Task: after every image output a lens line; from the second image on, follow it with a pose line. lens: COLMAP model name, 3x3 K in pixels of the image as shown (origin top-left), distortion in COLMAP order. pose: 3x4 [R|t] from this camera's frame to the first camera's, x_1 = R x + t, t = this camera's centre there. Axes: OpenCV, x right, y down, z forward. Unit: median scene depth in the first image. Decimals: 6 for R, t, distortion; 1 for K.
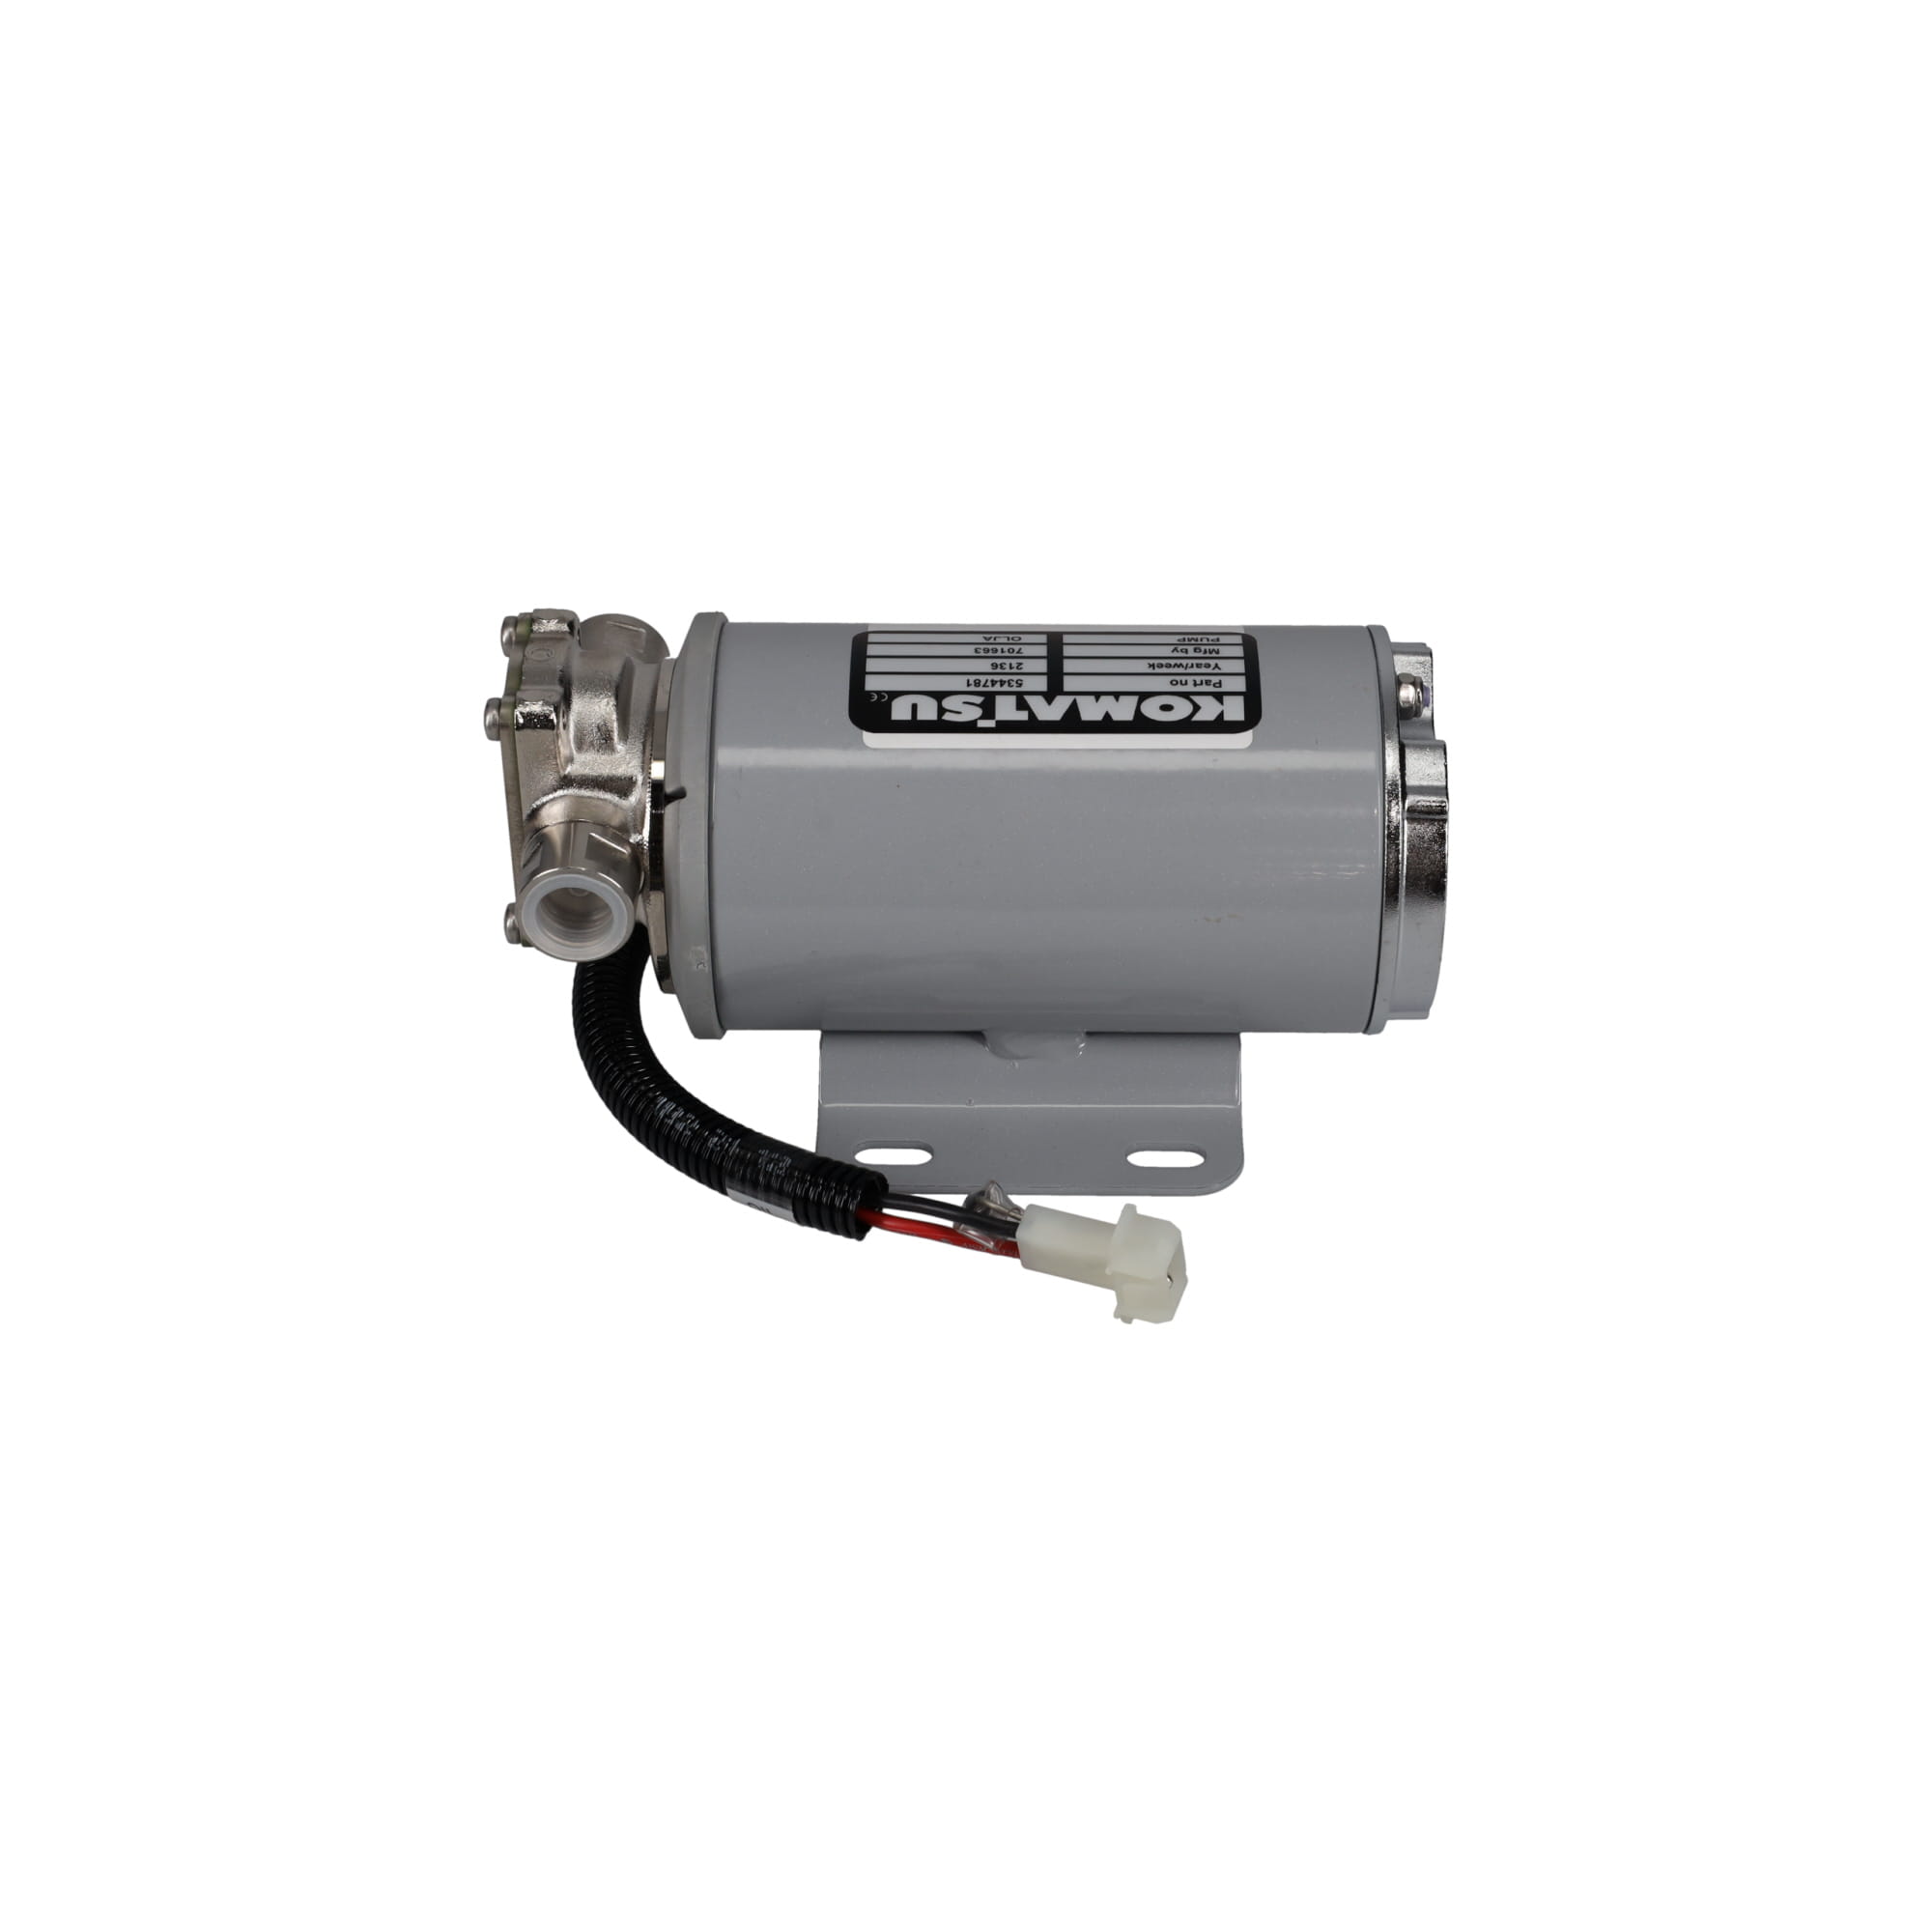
lens RADIAL K [[3927.4, 0, 967.7], [0, 3927.4, 971.4], [0, 0, 1]] dist [0.515201, 0.000000]
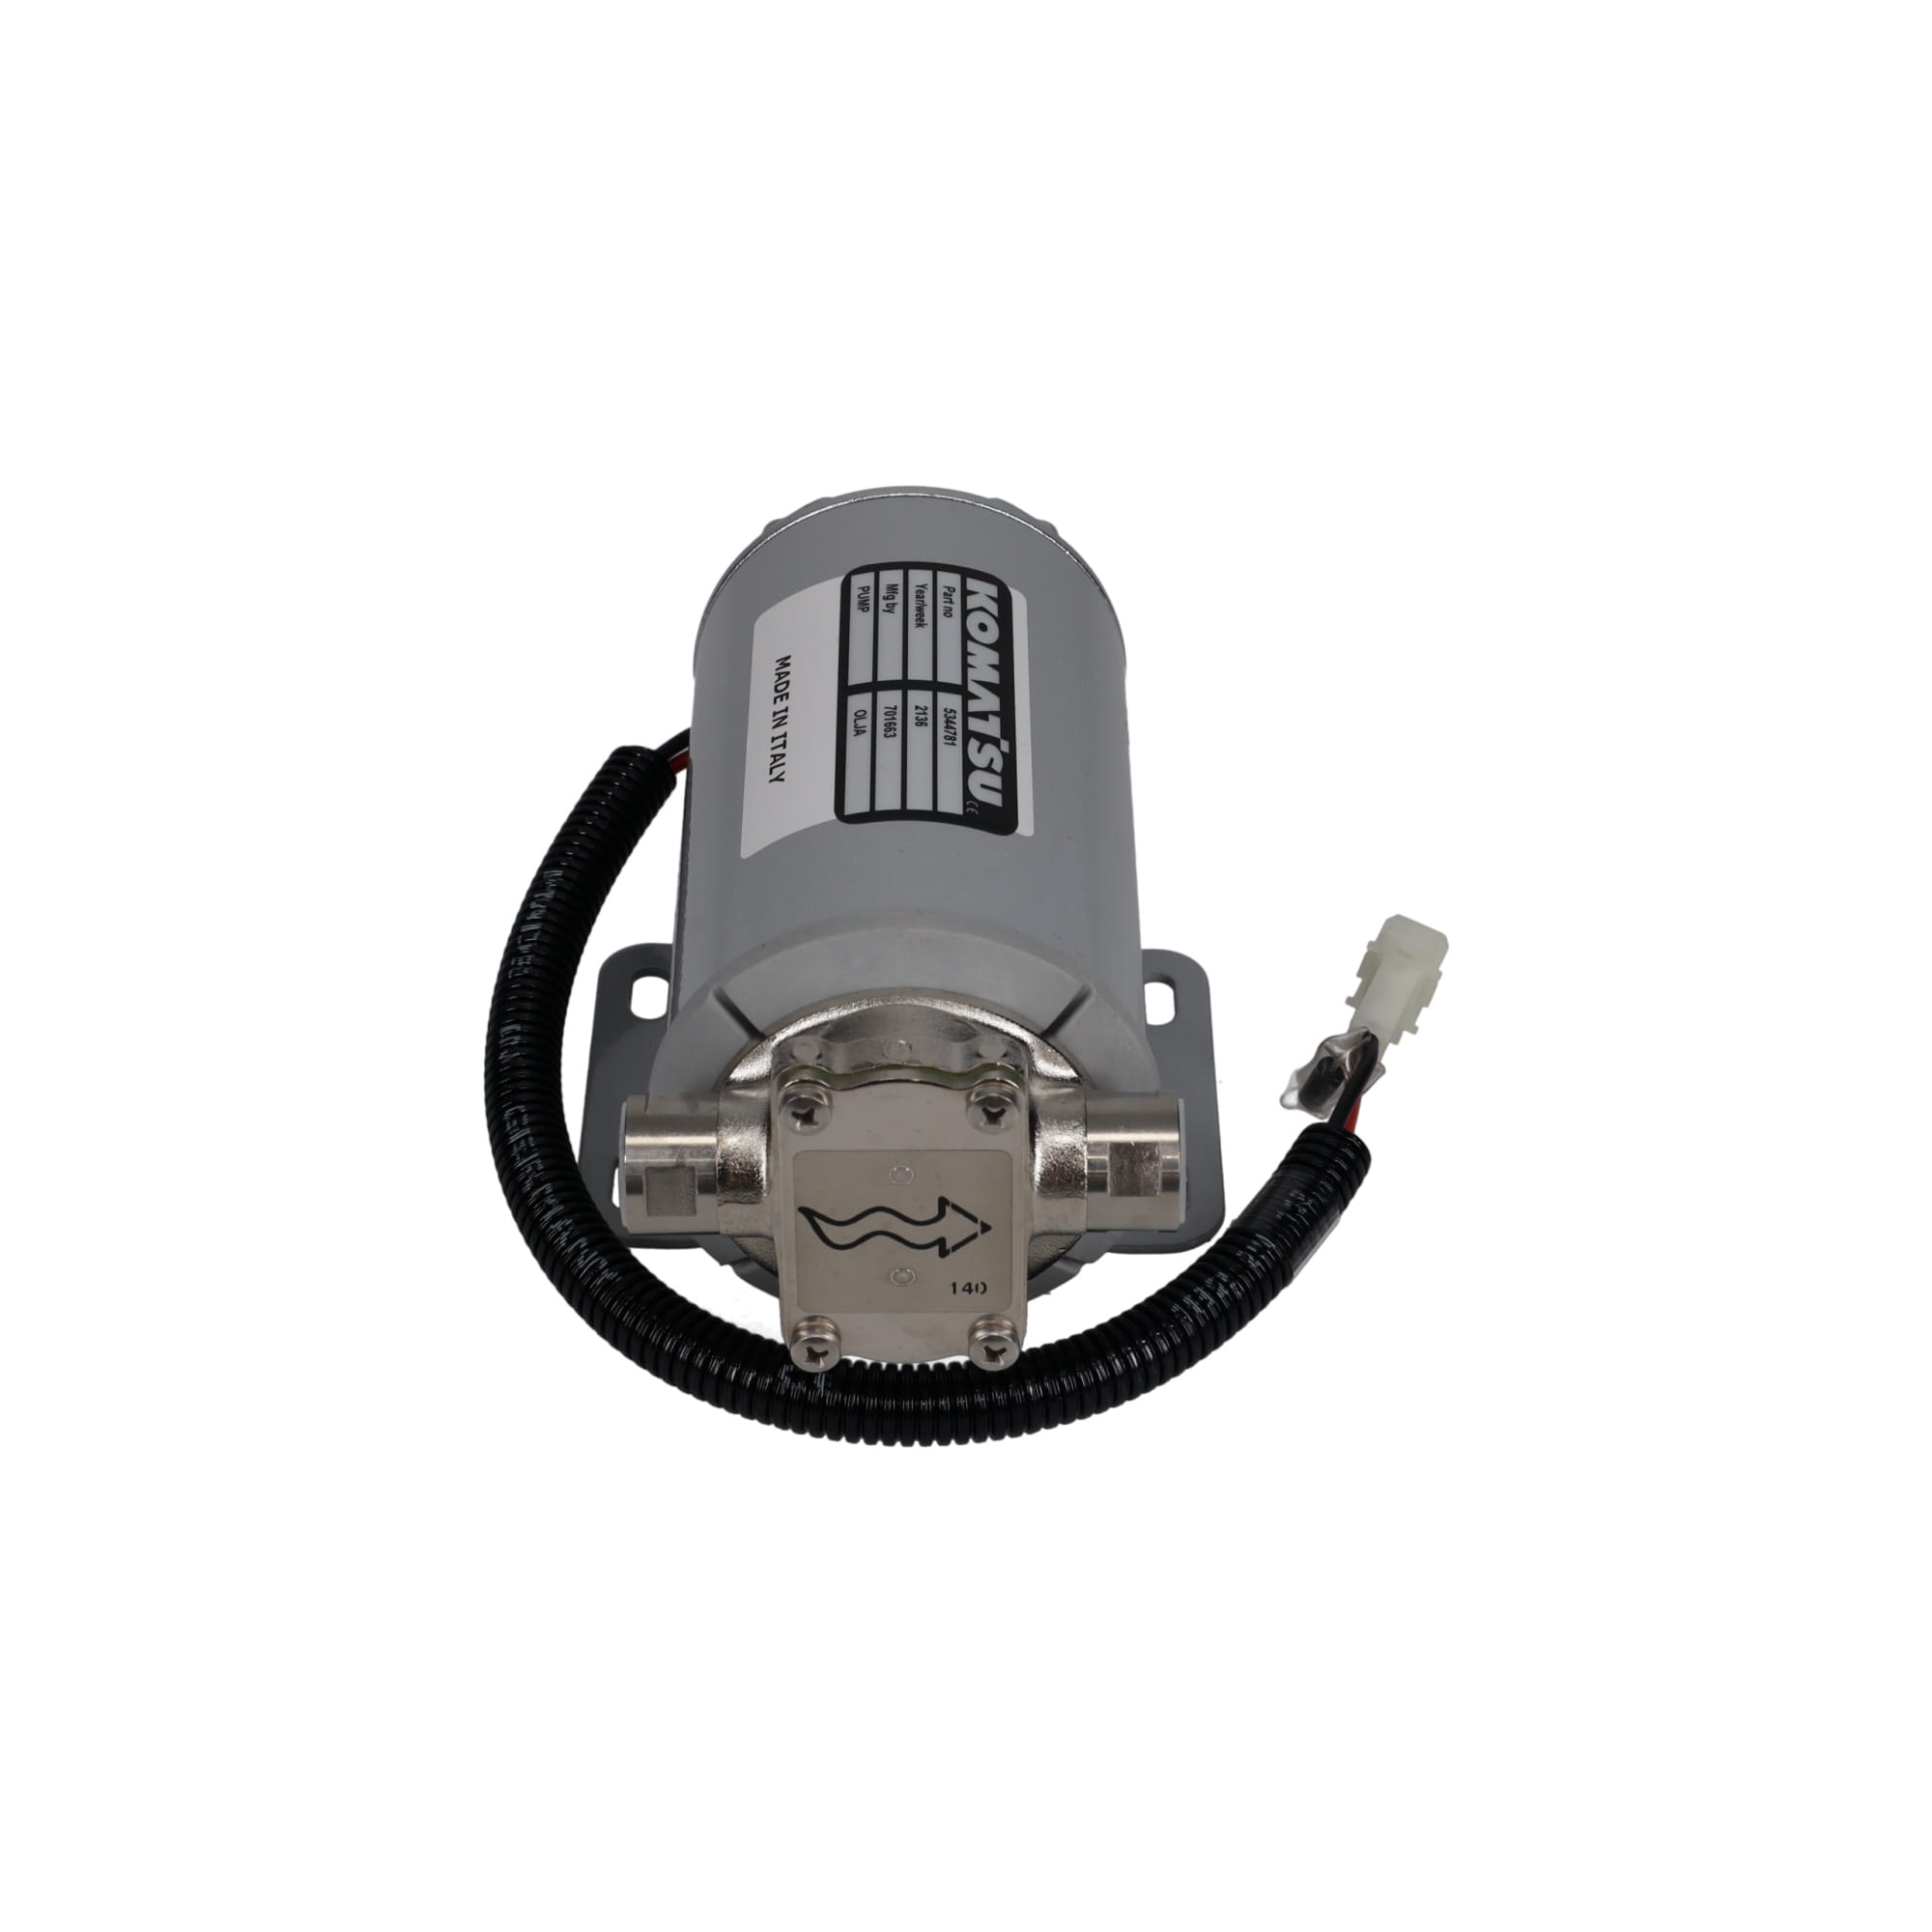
lens RADIAL K [[3927.4, 0, 922.7], [0, 3927.4, 1036.1], [0, 0, 1]] dist [0.515201, 0.000000]
pose [[-0.017723, -0.622019, 0.782801, -0.729468], [0.628562, 0.601933, 0.492530, -0.471636], [-0.777557, 0.500768, 0.380310, 0.706838]]
